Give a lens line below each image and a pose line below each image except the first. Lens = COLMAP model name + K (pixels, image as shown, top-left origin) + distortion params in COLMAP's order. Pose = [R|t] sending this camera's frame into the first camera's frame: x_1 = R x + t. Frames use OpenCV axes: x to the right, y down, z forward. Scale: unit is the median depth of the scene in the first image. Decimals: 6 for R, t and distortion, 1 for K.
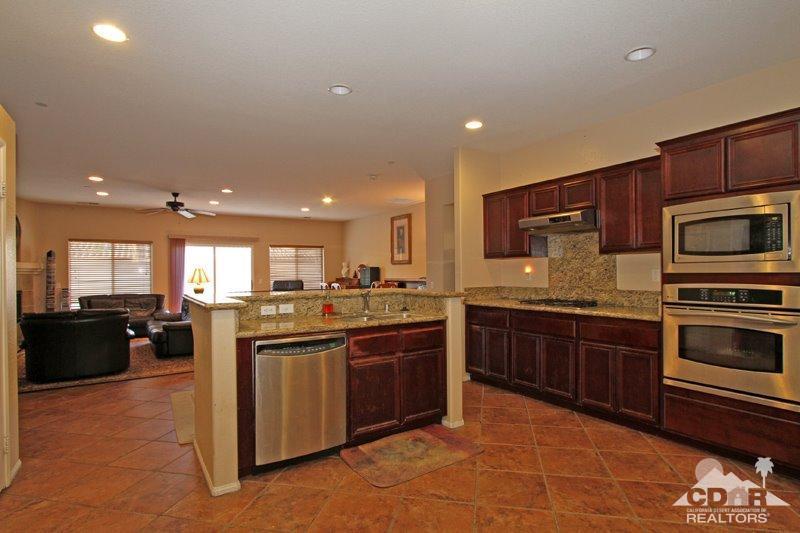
lens RADIAL K [[407.5, 0, 412.8], [0, 407.5, 270.8], [0, 0, 1]] dist [-0.017464, 0.000808]
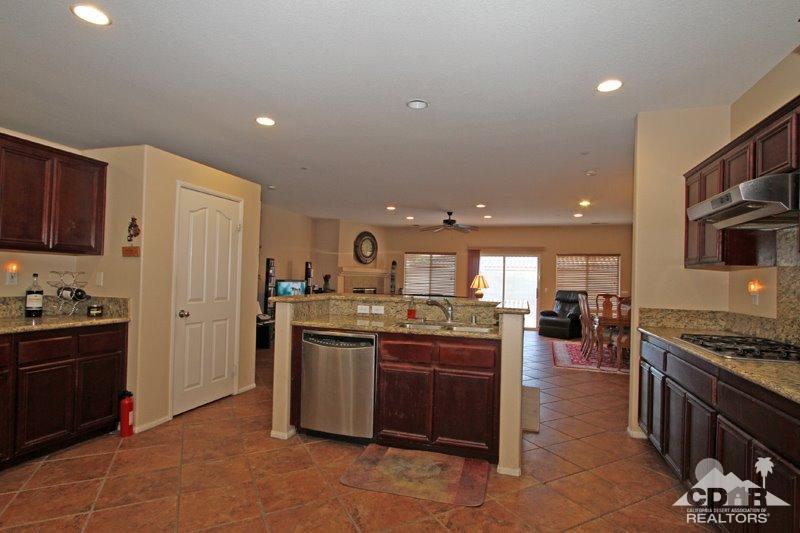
lens RADIAL K [[407.5, 0, 409.1], [0, 407.5, 272.7], [0, 0, 1]] dist [-0.017464, 0.000808]
pose [[0.629121, 0.015448, -0.777154, 0.650960], [-0.030762, 0.999514, -0.005034, -0.007517], [0.776698, 0.027074, 0.629291, 0.356235]]
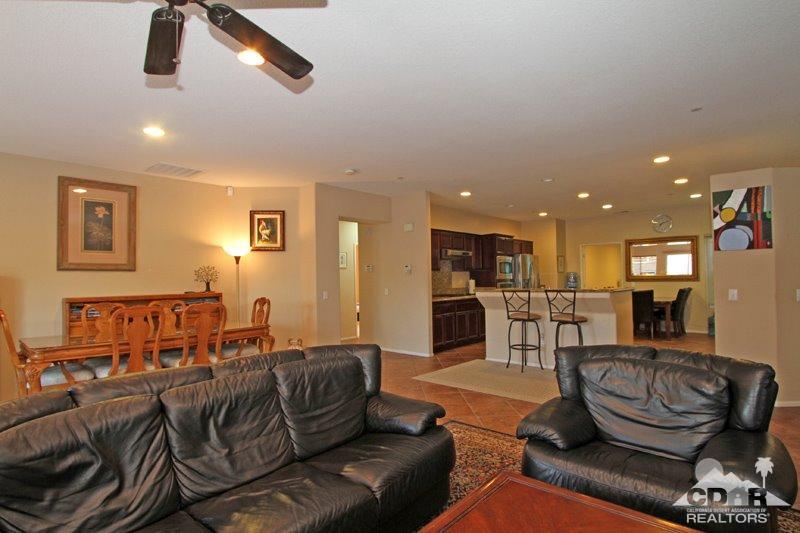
lens RADIAL K [[407.5, 0, 412.6], [0, 407.5, 269.4], [0, 0, 1]] dist [-0.017464, 0.000808]
pose [[-0.245227, 0.036400, 0.968782, -1.931033], [0.018569, 0.999288, -0.032845, 0.019505], [-0.969288, 0.009935, -0.245729, 2.180891]]
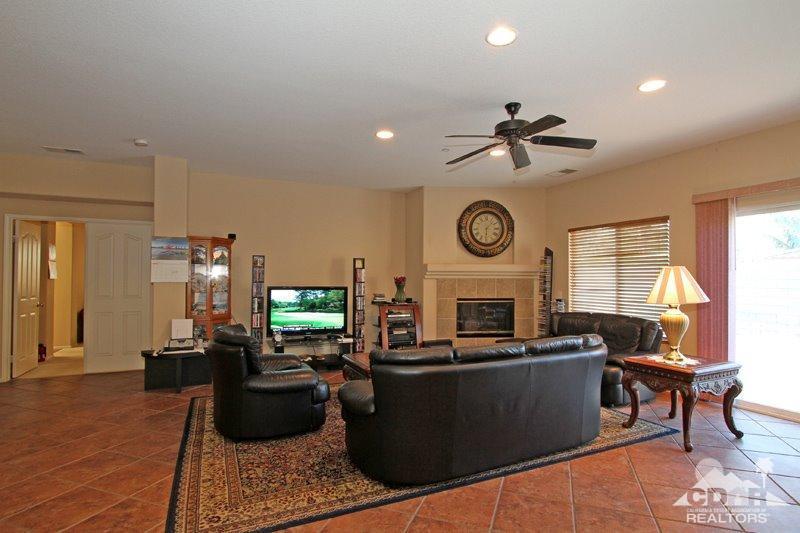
lens RADIAL K [[412.5, 0, 407.6], [0, 412.5, 273.9], [0, 0, 1]] dist [-0.007230, 0.003008]
pose [[-0.158313, -0.001776, -0.987387, -0.255289], [0.001404, 0.999997, -0.002024, 0.001054], [0.987388, -0.001706, -0.158310, 2.242153]]
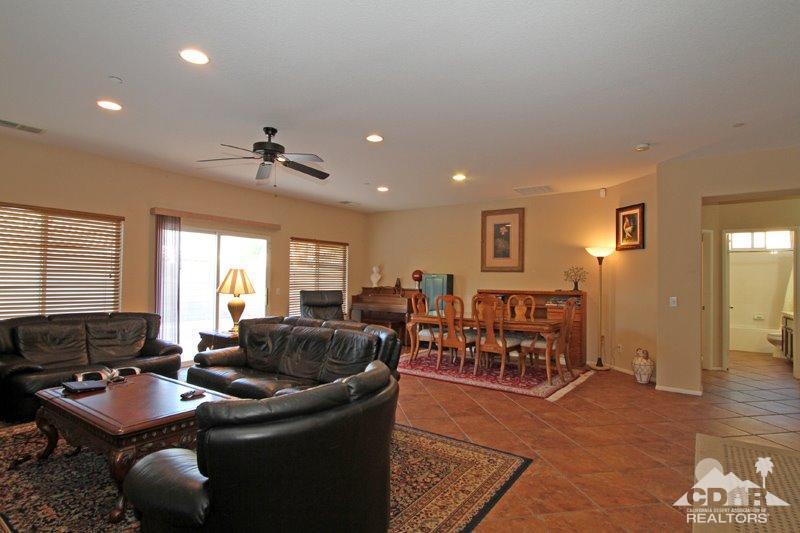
lens RADIAL K [[412.5, 0, 407.3], [0, 412.5, 271.8], [0, 0, 1]] dist [-0.007230, 0.003008]
pose [[0.933673, 0.030130, 0.356857, -1.420784], [-0.023318, 0.999455, -0.023377, 0.016662], [-0.357366, 0.013506, 0.933867, 0.997833]]
